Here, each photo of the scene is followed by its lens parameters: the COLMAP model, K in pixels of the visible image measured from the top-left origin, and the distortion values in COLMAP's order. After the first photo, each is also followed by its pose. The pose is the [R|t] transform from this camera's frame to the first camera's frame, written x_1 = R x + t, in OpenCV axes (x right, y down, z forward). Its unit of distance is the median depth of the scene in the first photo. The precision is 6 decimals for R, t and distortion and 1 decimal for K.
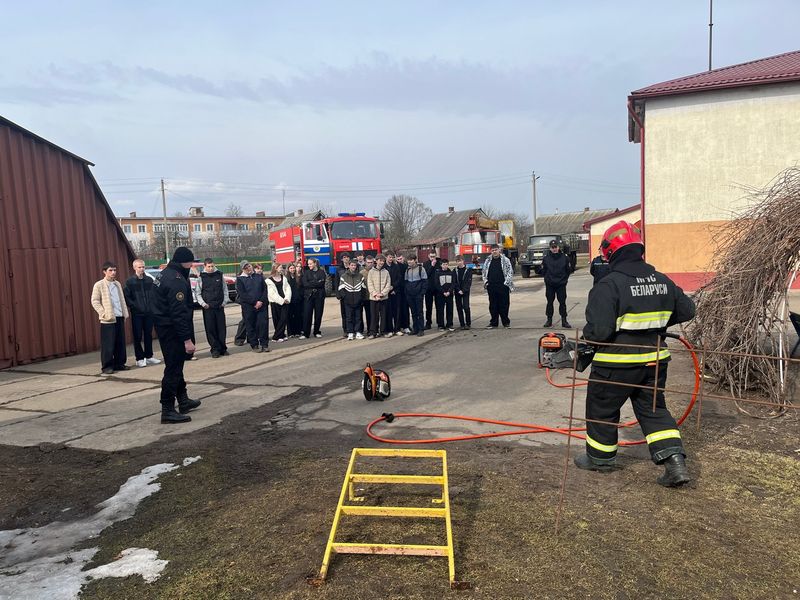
lens RADIAL K [[607.1, 0, 400.0], [0, 607.1, 300.0], [0, 0, 1]] dist [0.028466, -0.008849]
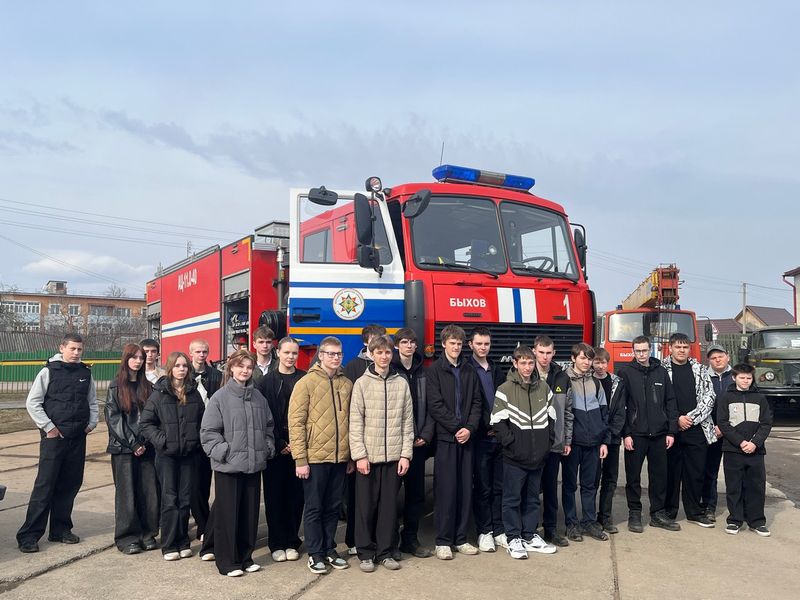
lens RADIAL K [[773.7, 0, 400.0], [0, 773.7, 300.0], [0, 0, 1]] dist [0.012411, 0.005731]
pose [[0.994916, 0.048648, 0.088183, -0.140143], [-0.034611, 0.987427, -0.154240, -0.042965], [-0.094578, 0.150403, 0.984090, 0.707593]]
